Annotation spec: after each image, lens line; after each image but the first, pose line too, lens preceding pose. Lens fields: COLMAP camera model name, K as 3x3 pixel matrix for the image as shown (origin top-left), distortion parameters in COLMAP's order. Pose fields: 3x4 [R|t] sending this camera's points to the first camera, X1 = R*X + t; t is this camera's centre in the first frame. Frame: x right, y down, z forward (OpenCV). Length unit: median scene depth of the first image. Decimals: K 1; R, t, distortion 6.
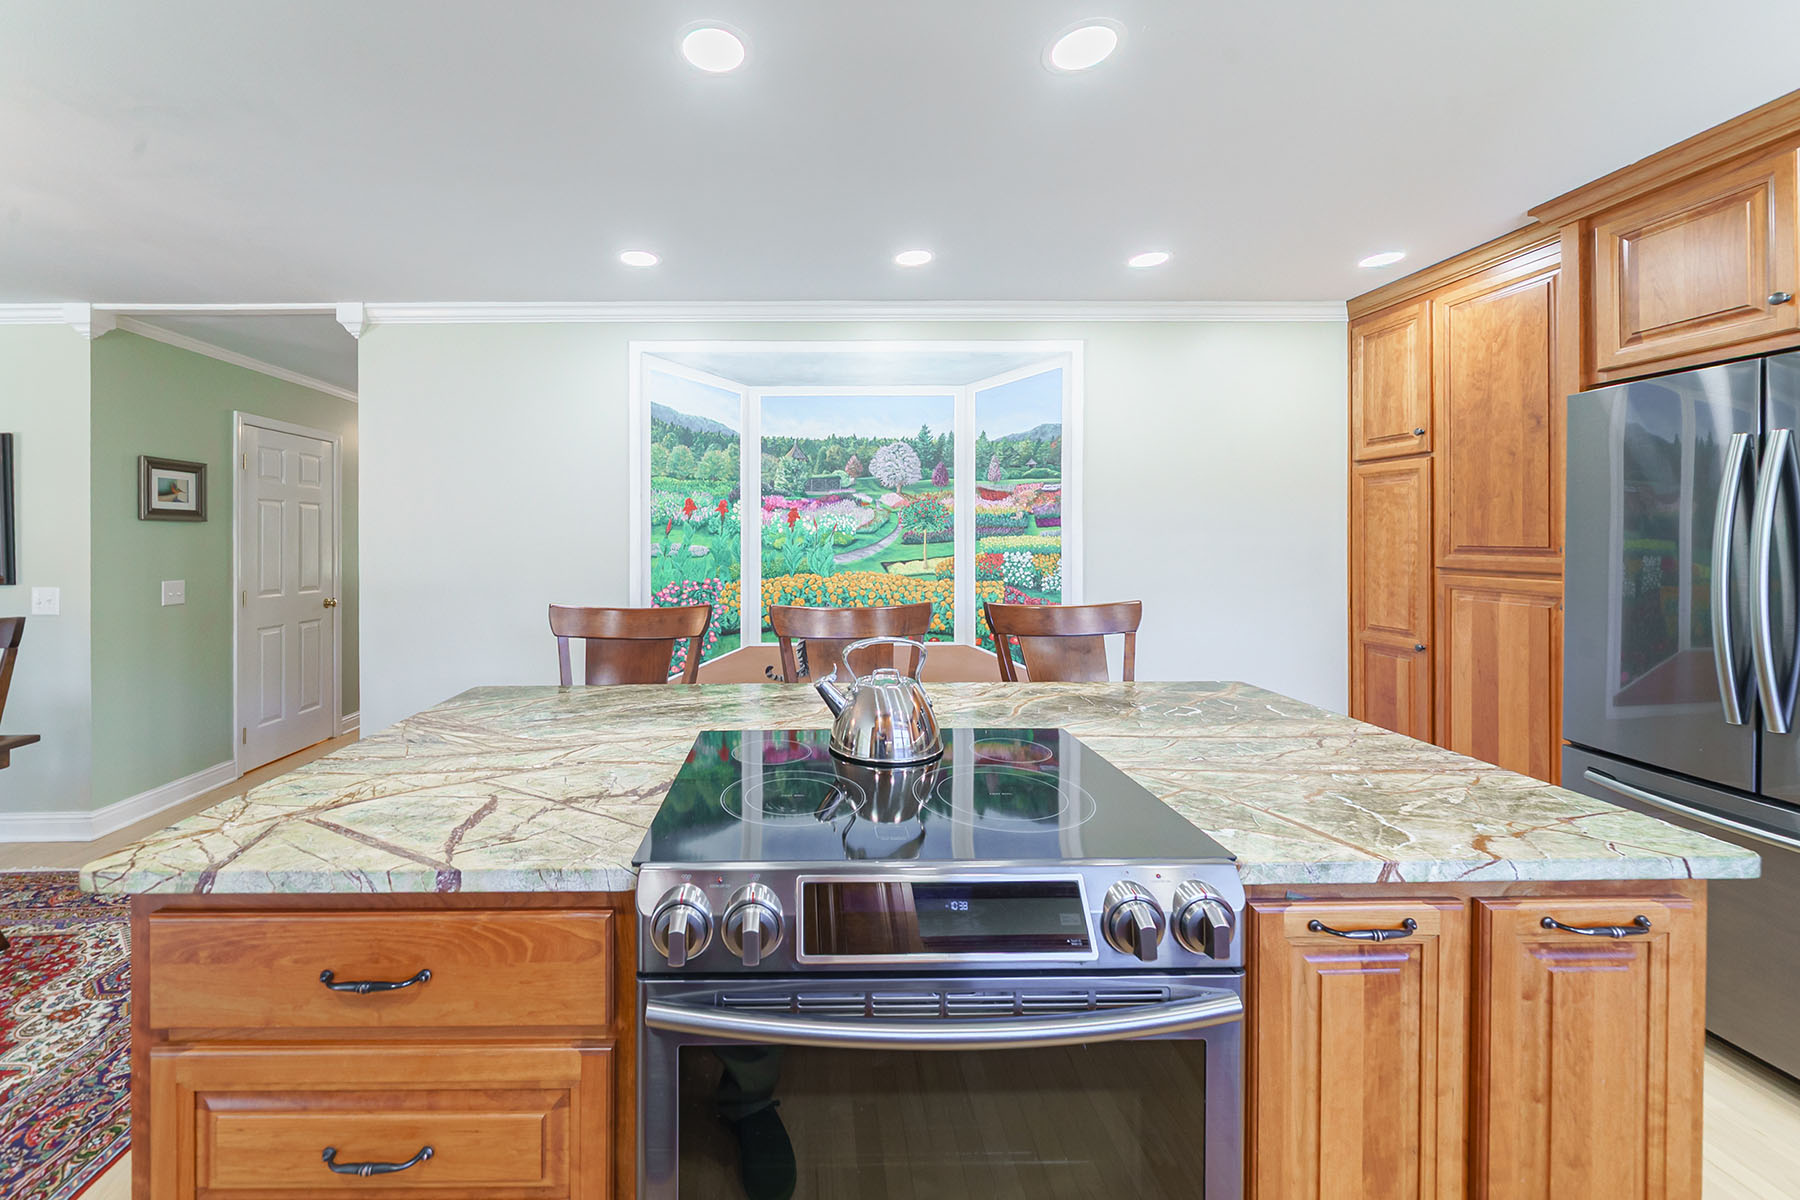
lens RADIAL K [[683.7, 0, 806.6], [0, 683.7, 537.2], [0, 0, 1]] dist [-0.004561, -0.000006]
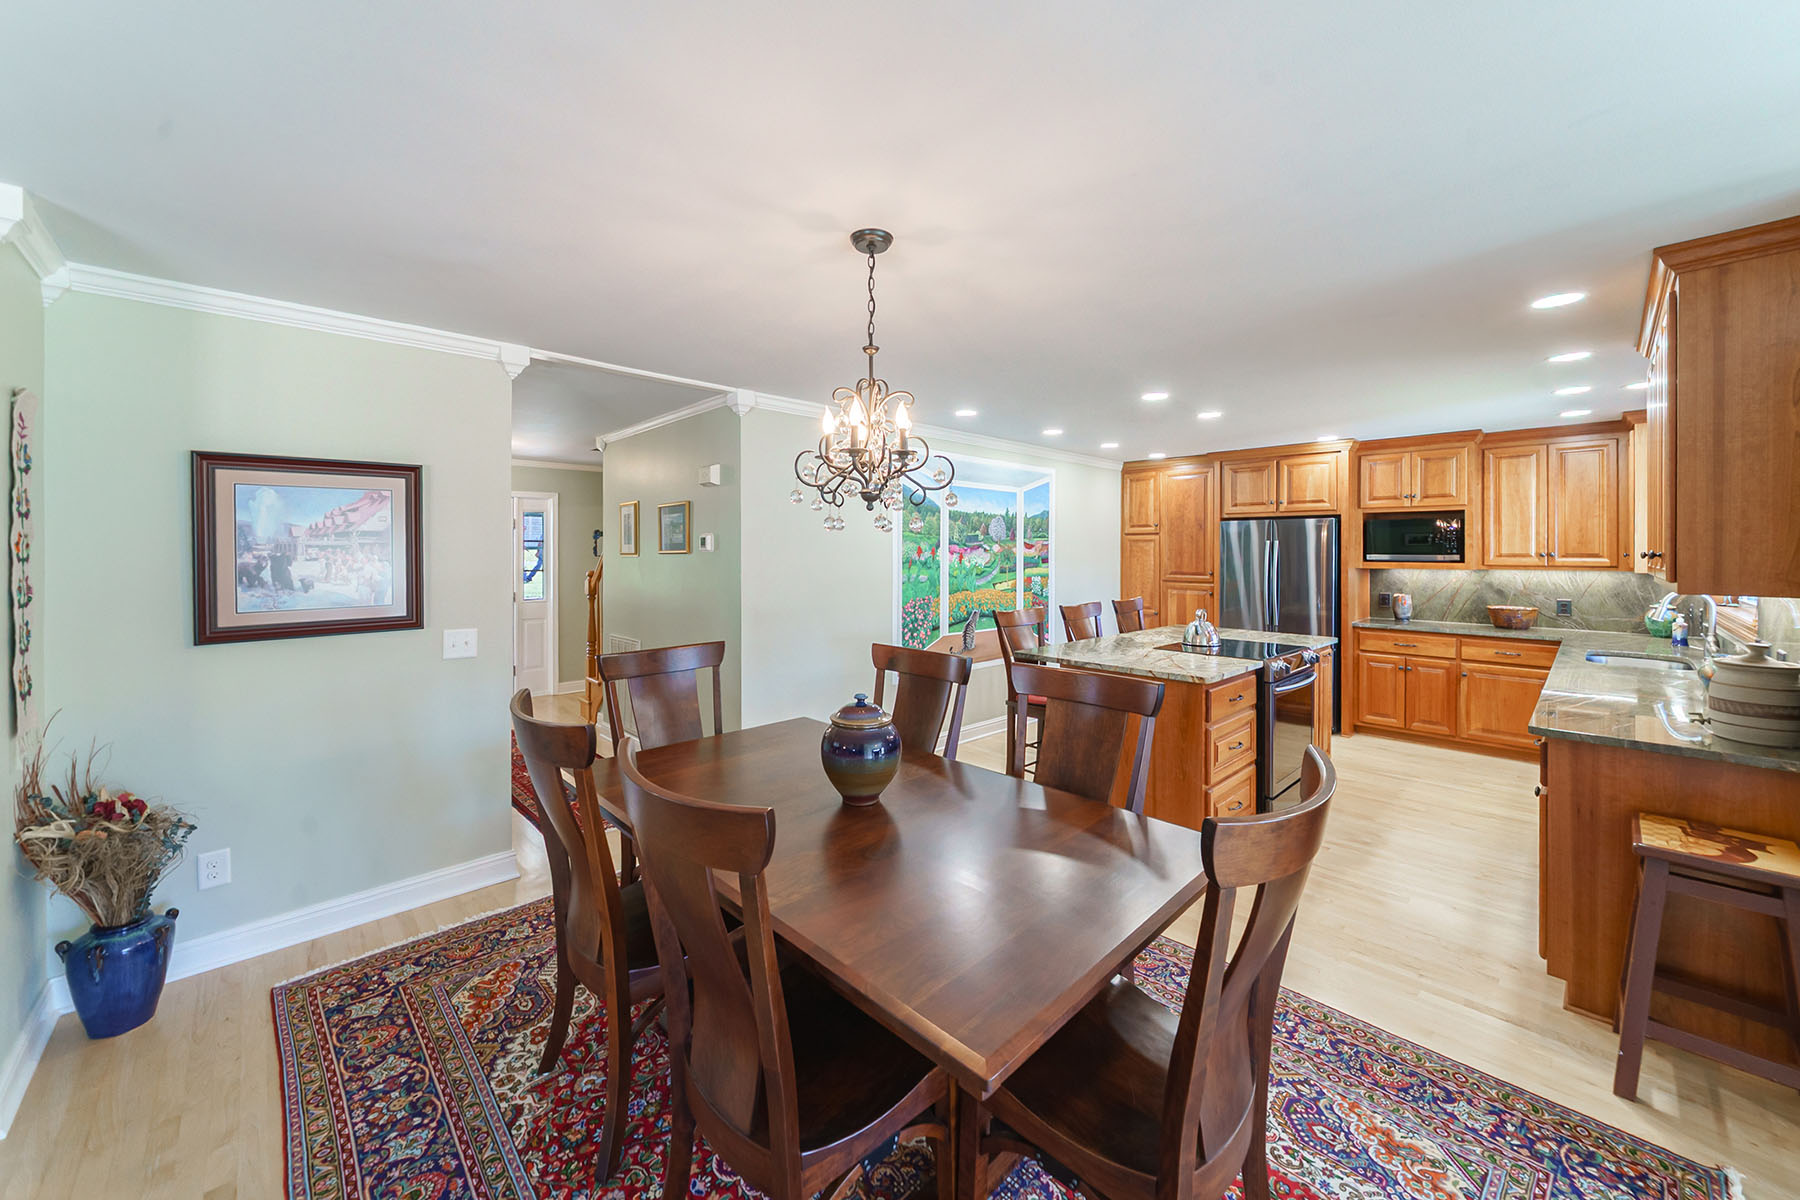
lens RADIAL K [[681.1, 0, 902.3], [0, 681.1, 554.4], [0, 0, 1]] dist [-0.001771, -0.000114]
pose [[0.721451, 0.006331, 0.692436, -1.292095], [-0.008475, 0.999964, -0.000312, -0.036090], [-0.692413, -0.005644, 0.721479, -0.119031]]
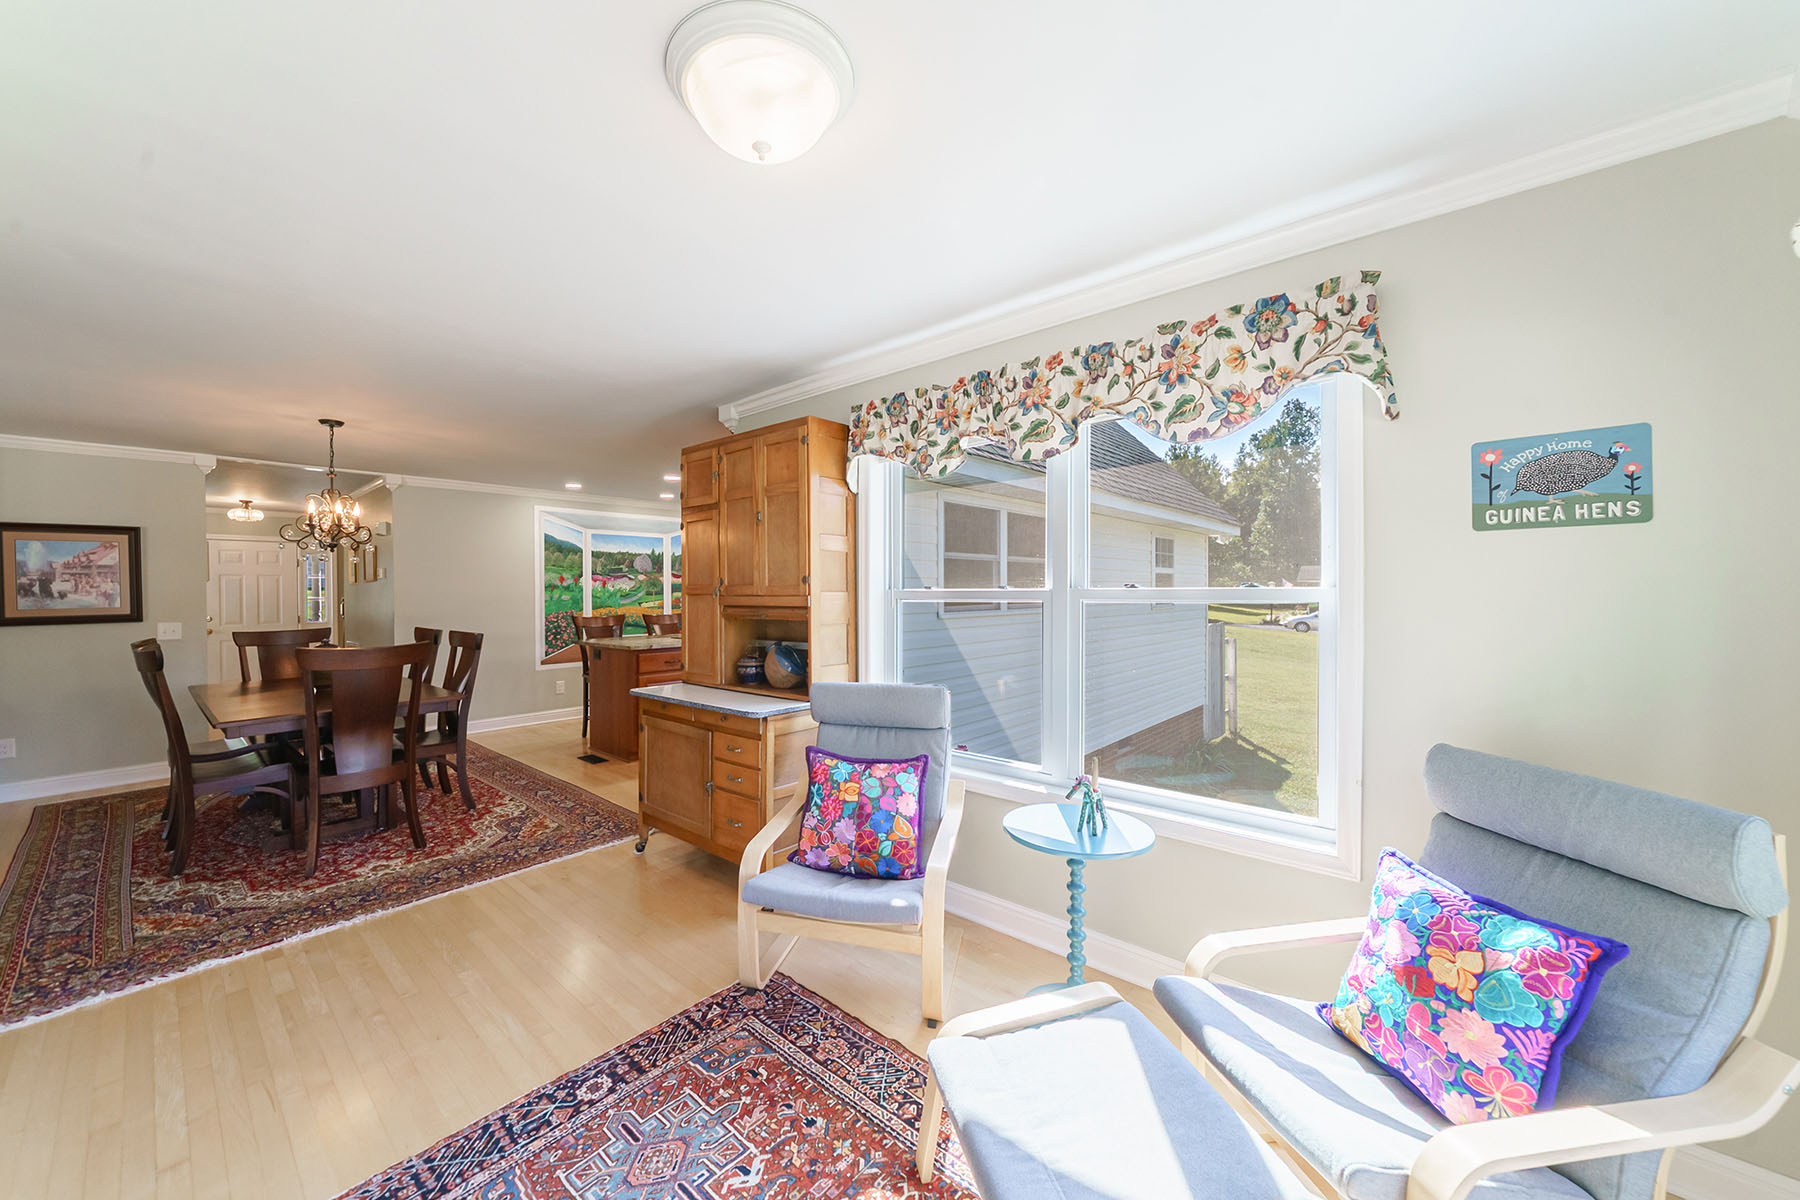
lens RADIAL K [[668.6, 0, 864.4], [0, 668.6, 594.0], [0, 0, 1]] dist [0.000444, 0.000084]
pose [[0.679126, -0.001505, 0.734020, -1.127517], [0.001807, 0.999998, 0.000379, 0.006331], [-0.734020, 0.001069, 0.679127, -1.277191]]
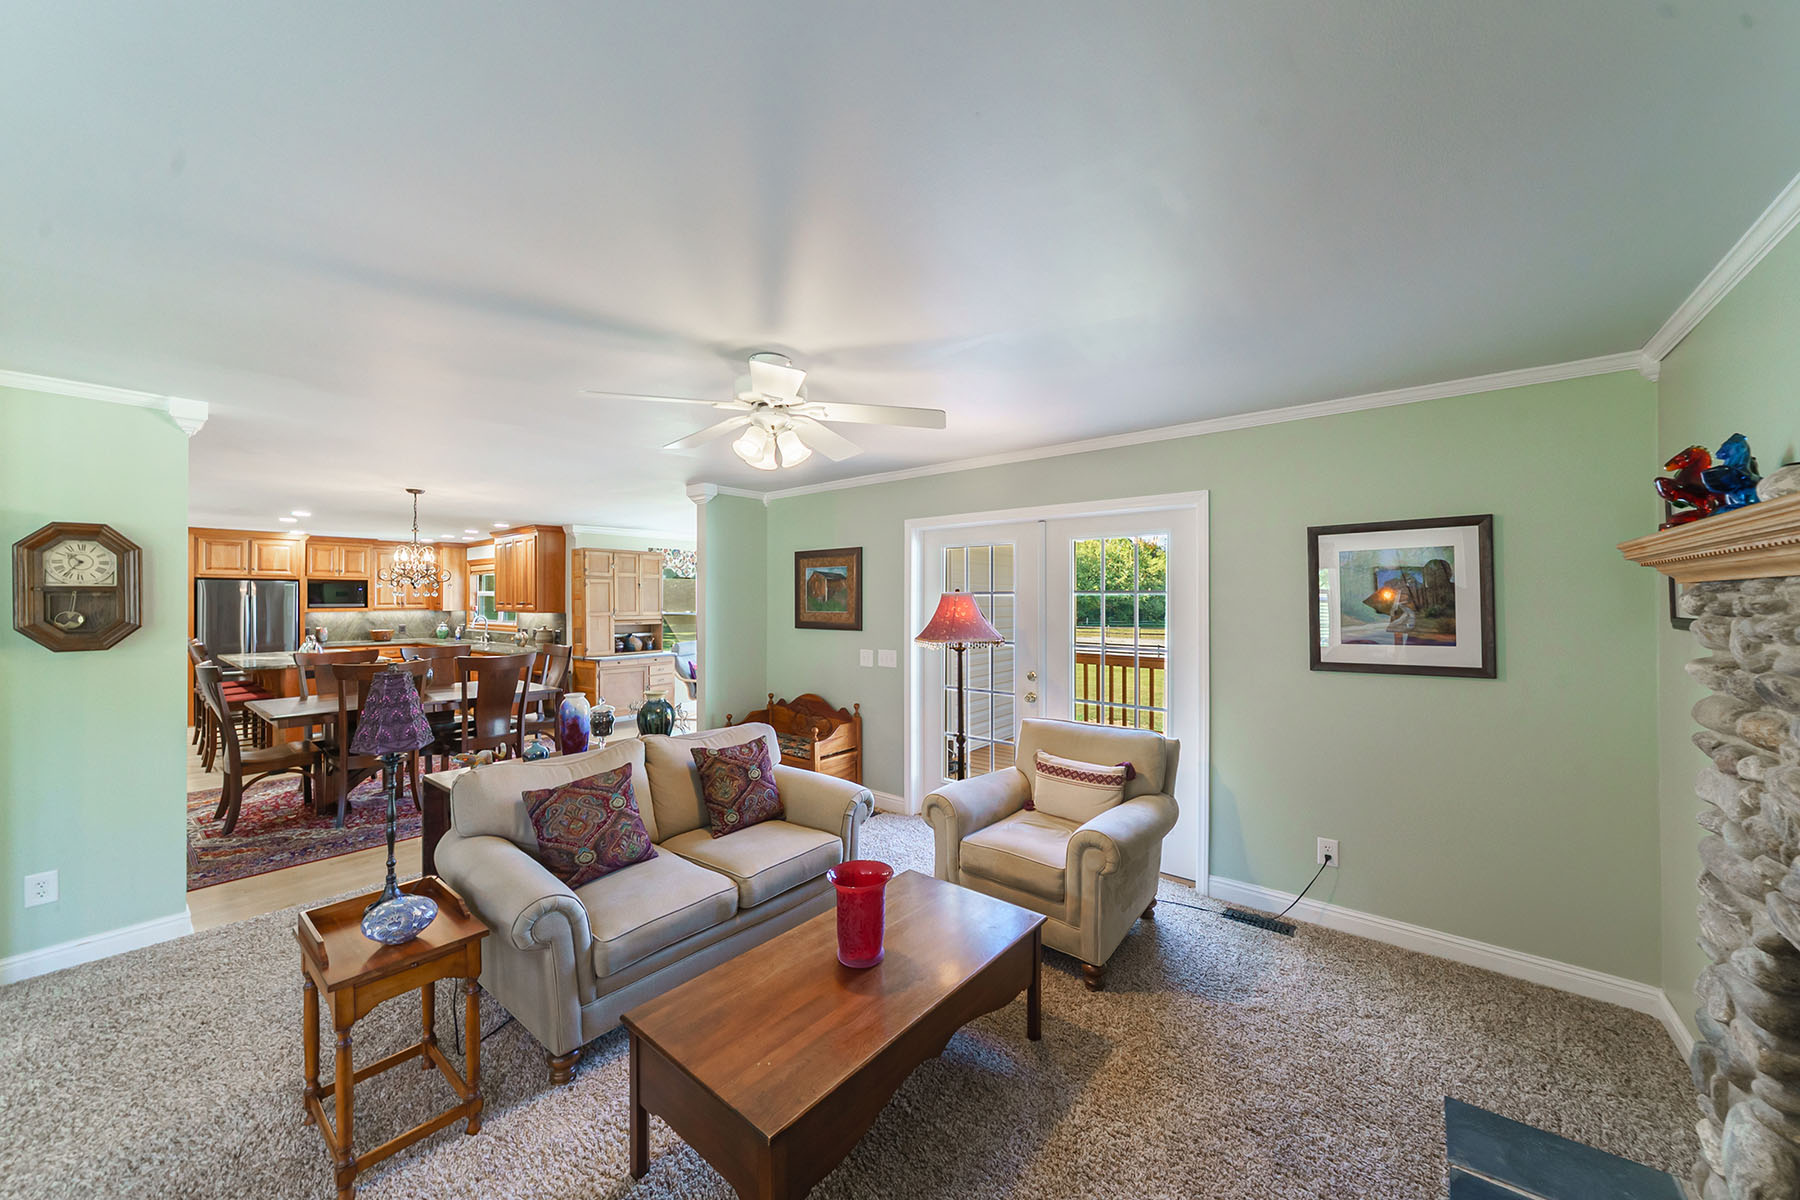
lens RADIAL K [[636.7, 0, 878.5], [0, 636.7, 598.5], [0, 0, 1]] dist [-0.012648, -0.000014]
pose [[-0.763077, 0.010661, 0.646219, -2.829376], [0.006796, 0.999941, -0.008472, -0.030093], [-0.646271, -0.002073, -0.763105, 0.824814]]
